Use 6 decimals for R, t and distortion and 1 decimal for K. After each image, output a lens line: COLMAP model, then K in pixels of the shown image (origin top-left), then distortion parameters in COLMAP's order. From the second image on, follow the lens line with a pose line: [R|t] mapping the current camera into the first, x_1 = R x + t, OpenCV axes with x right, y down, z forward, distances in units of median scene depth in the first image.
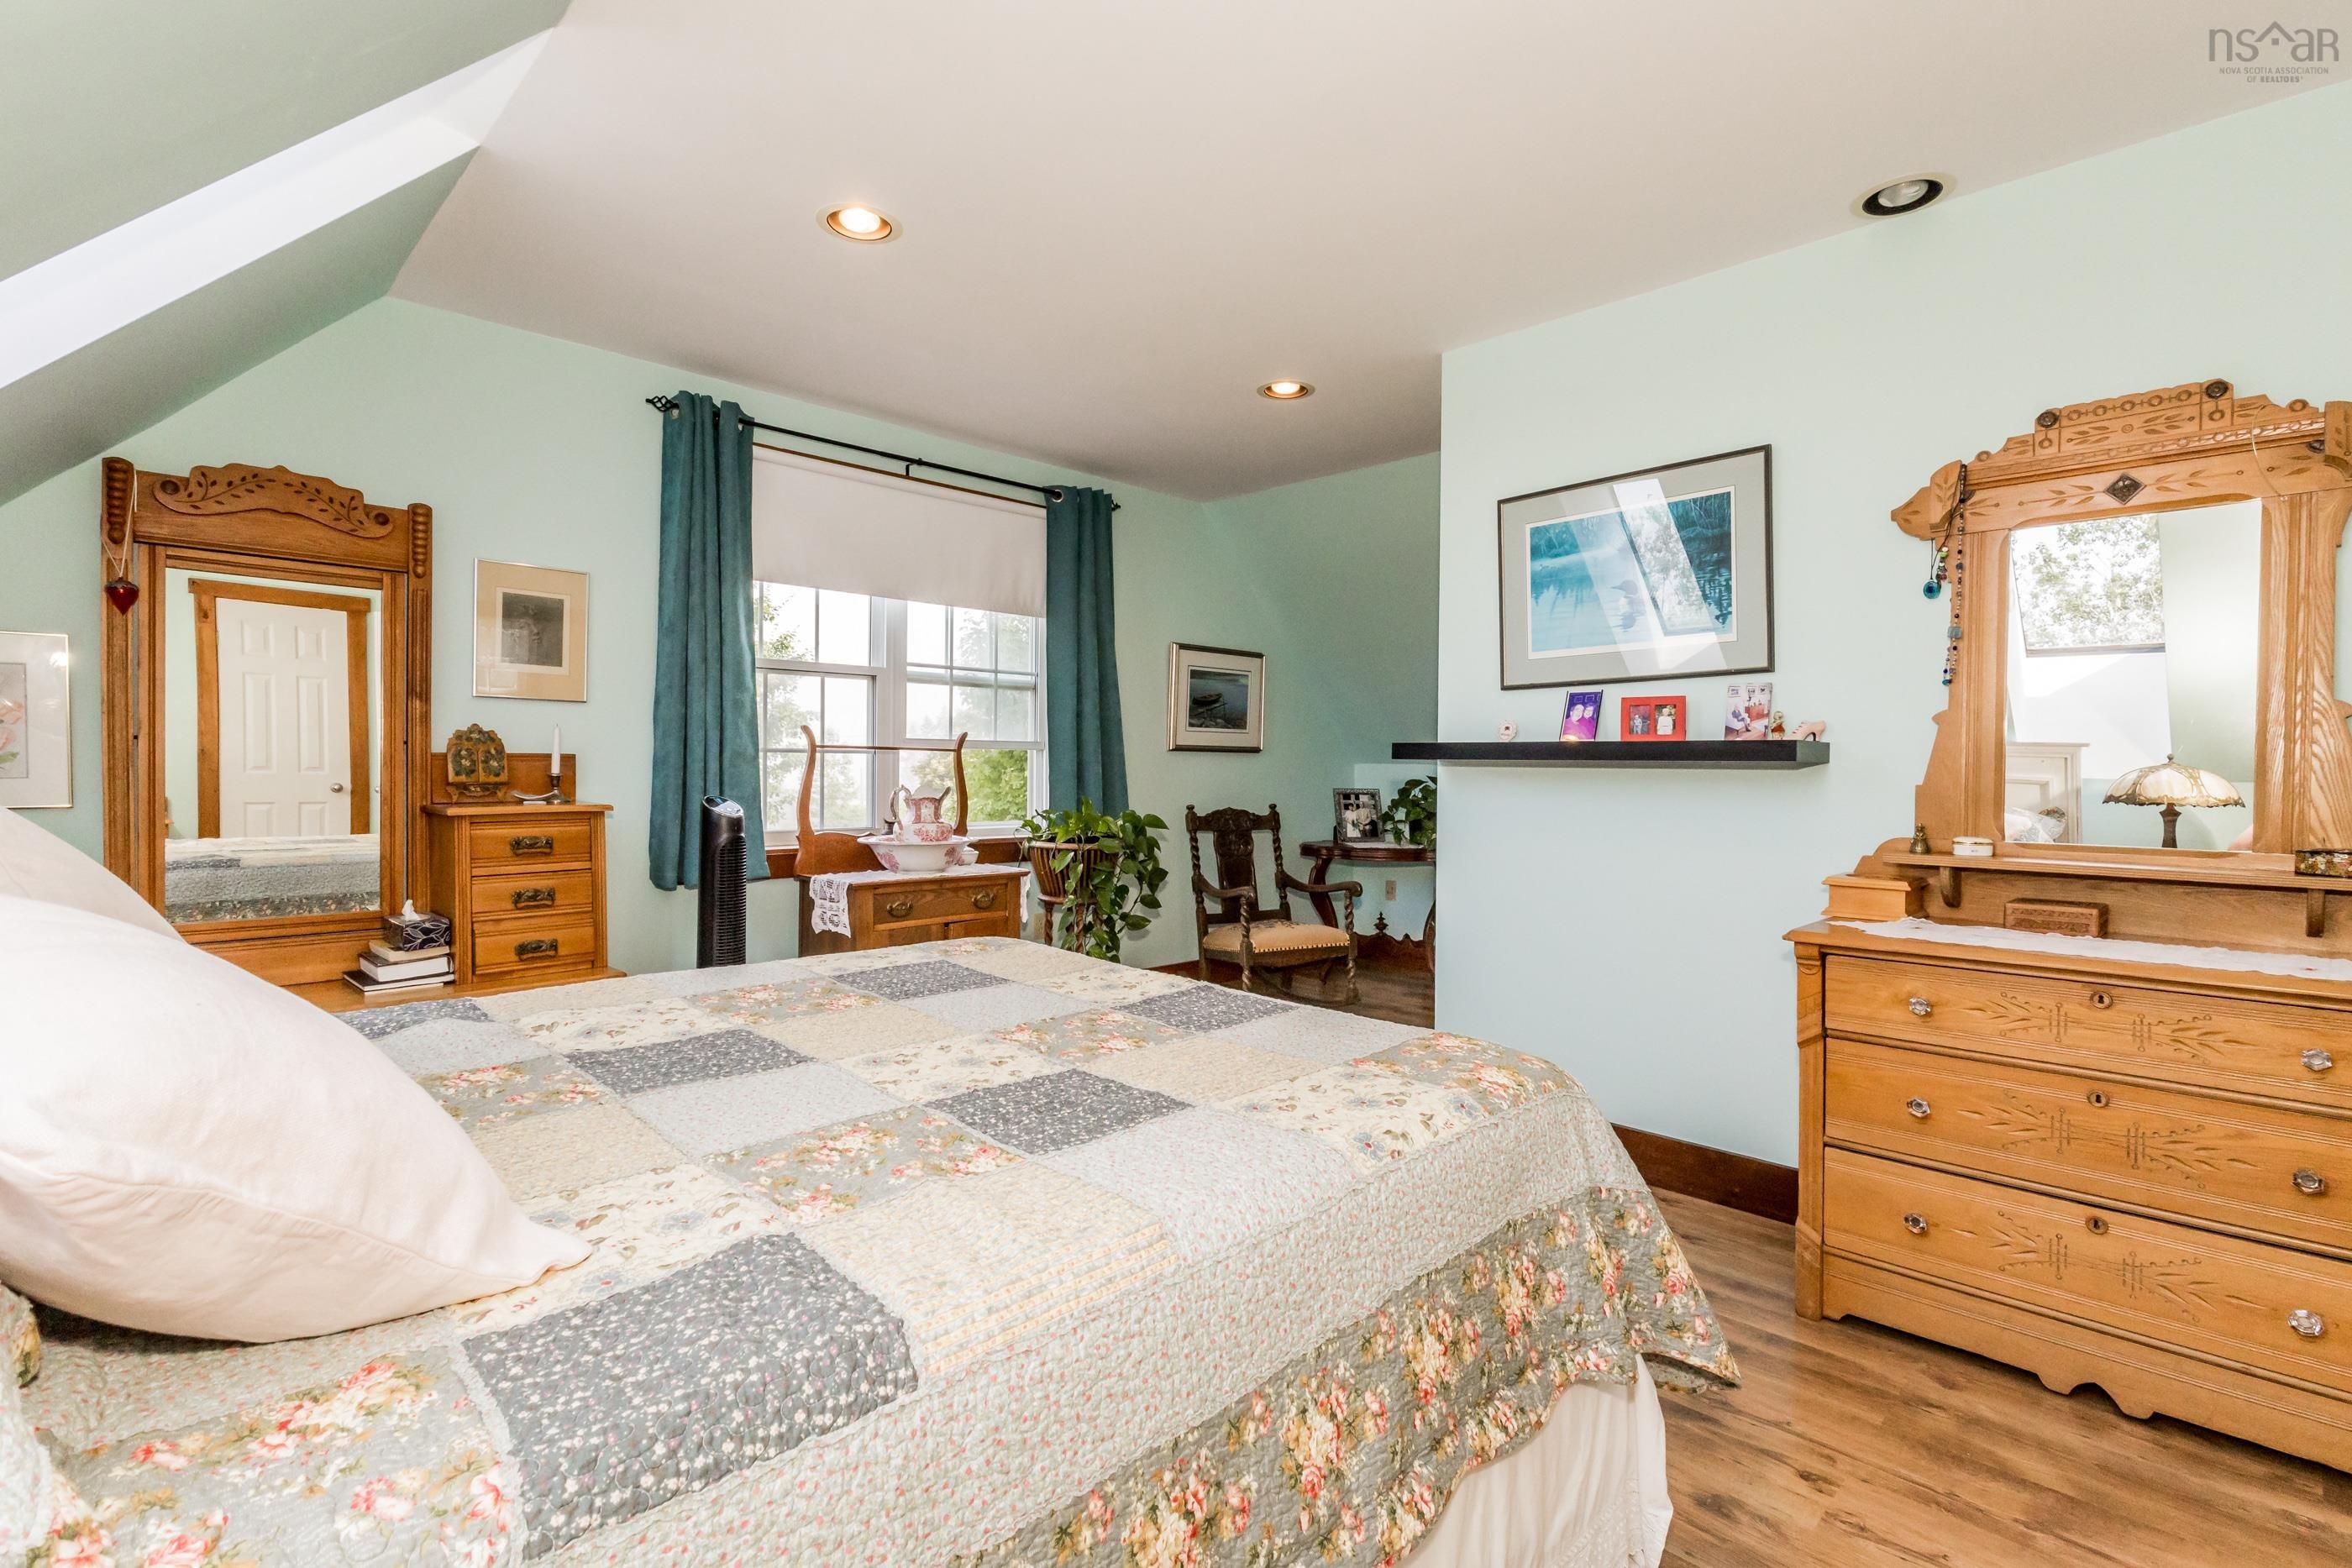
lens RADIAL K [[1078.6, 0, 1183.1], [0, 1078.6, 780.7], [0, 0, 1]] dist [0.002429, 0.000847]
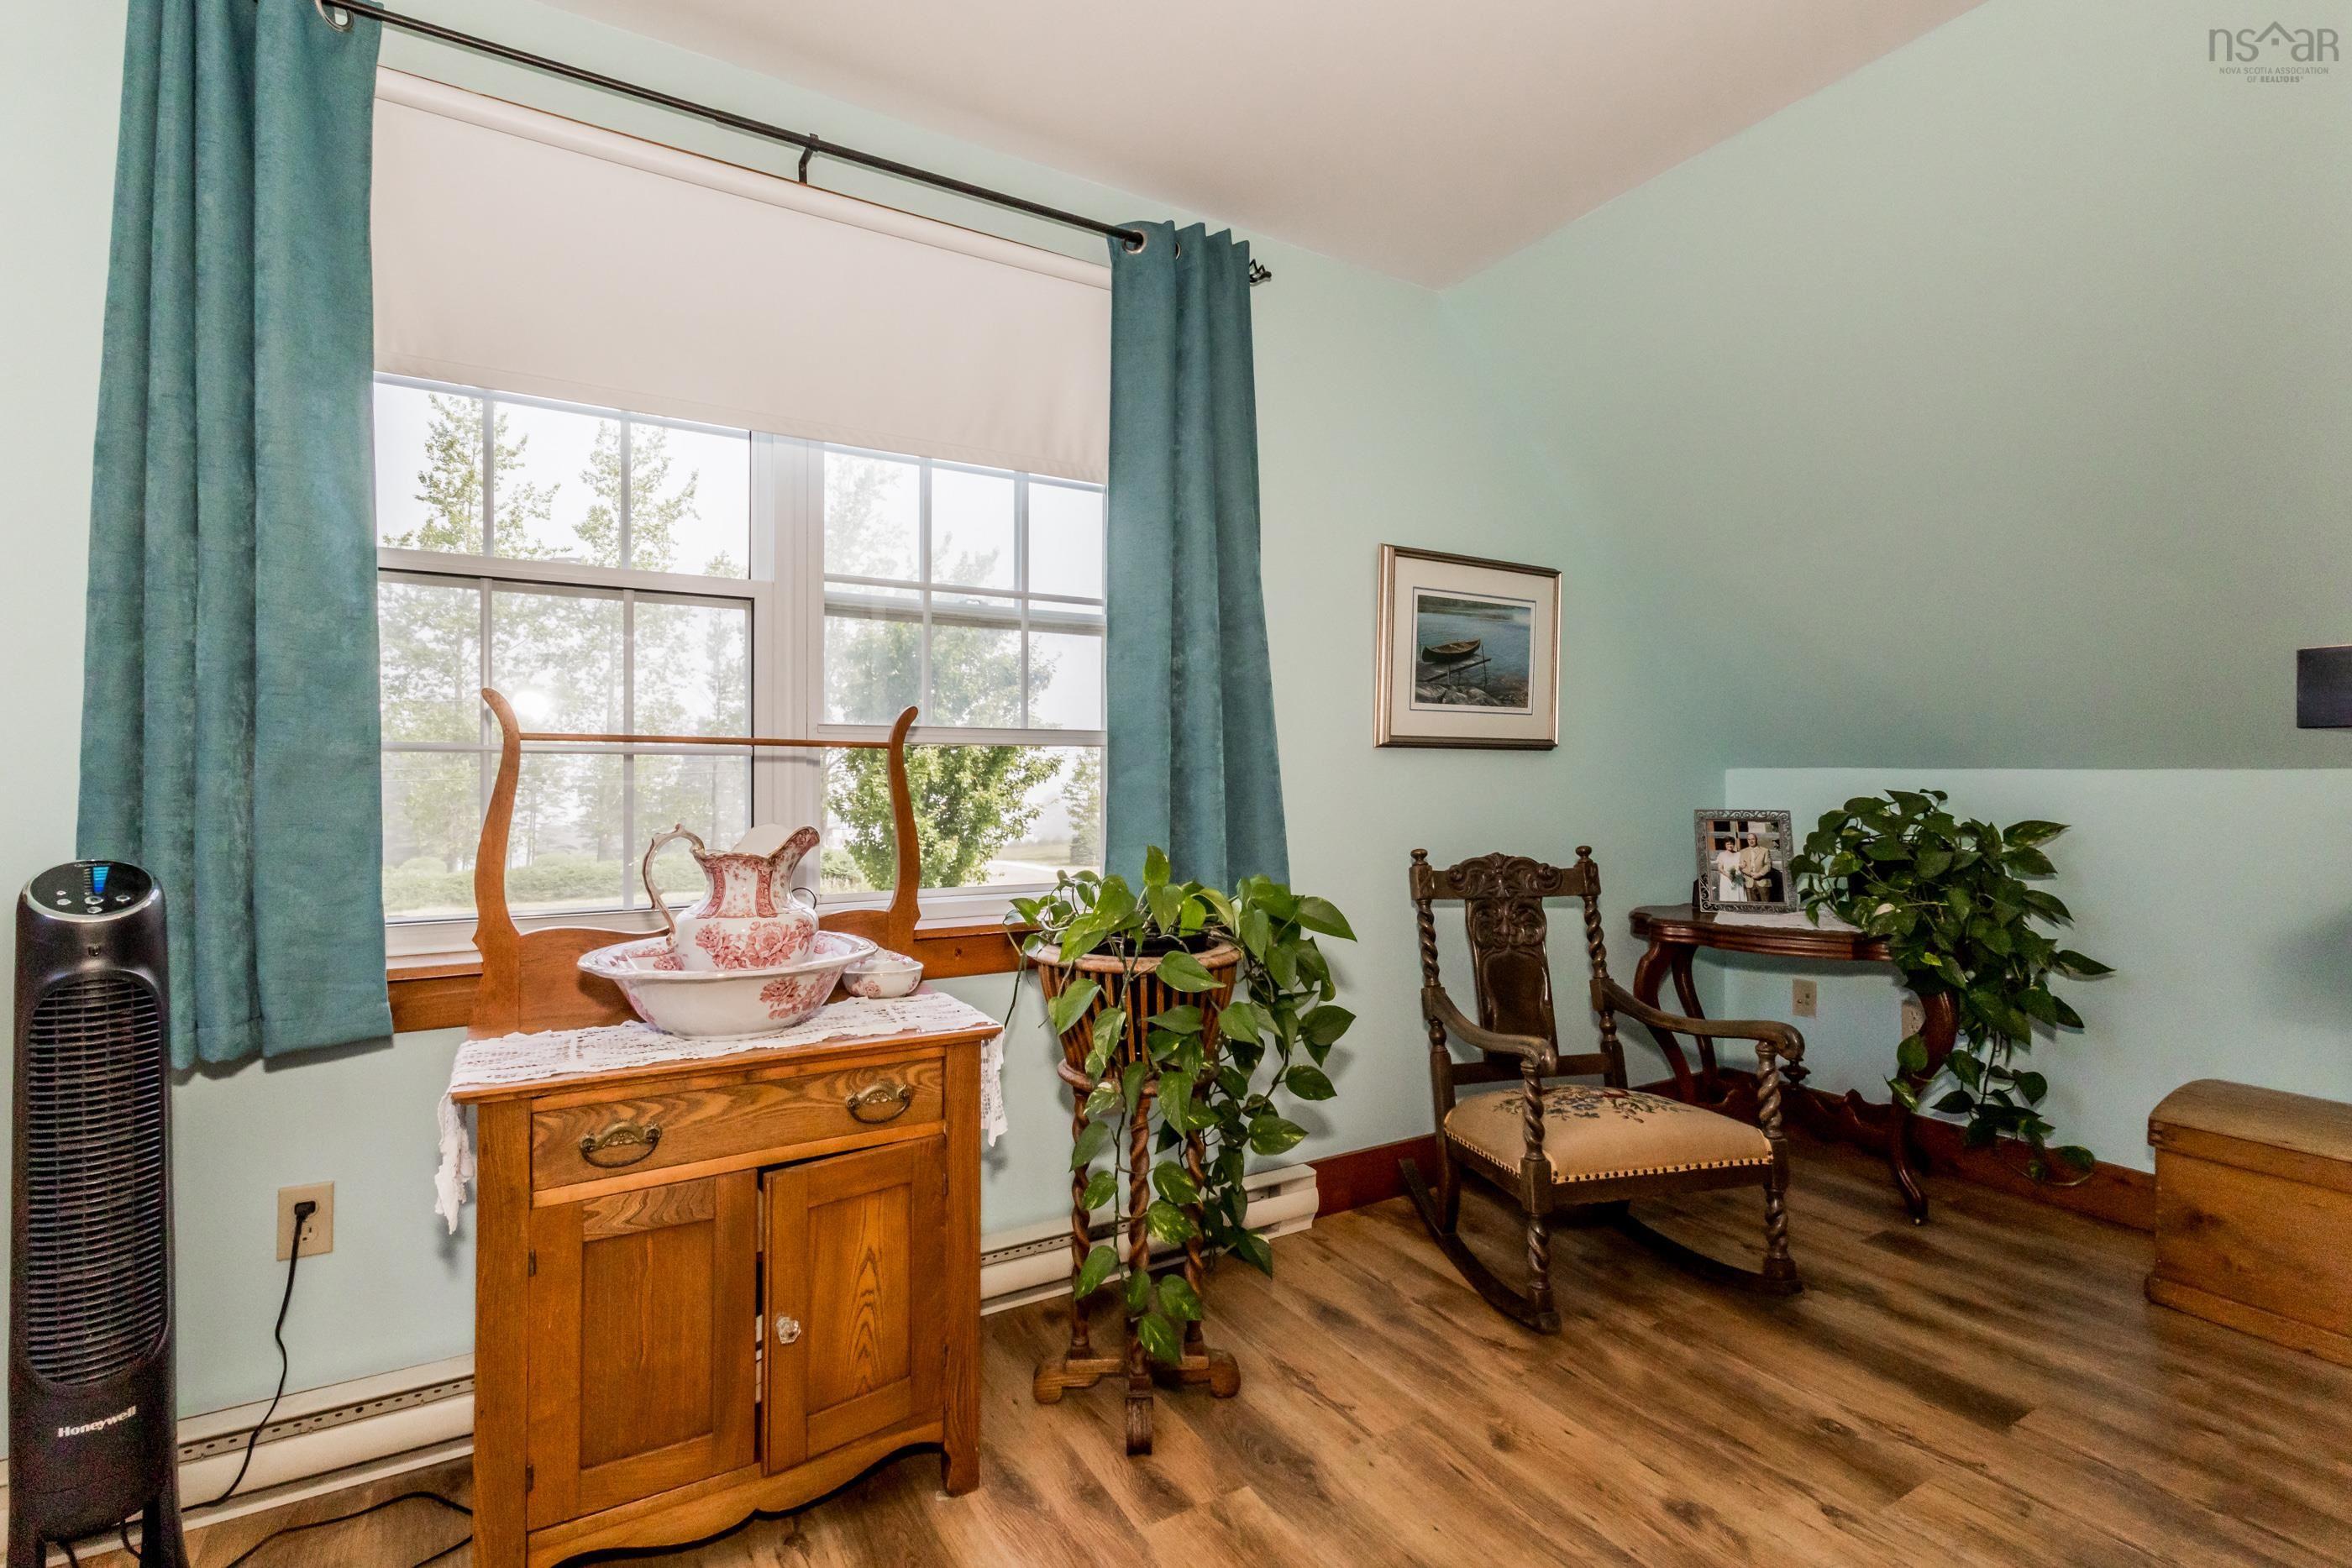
lens RADIAL K [[1078.6, 0, 1183.1], [0, 1078.6, 780.7], [0, 0, 1]] dist [0.002429, 0.000847]
pose [[0.970365, -0.008993, -0.241477, 0.023158], [0.006045, 0.999898, -0.012947, -0.004891], [0.241569, 0.011104, 0.970320, 0.477003]]
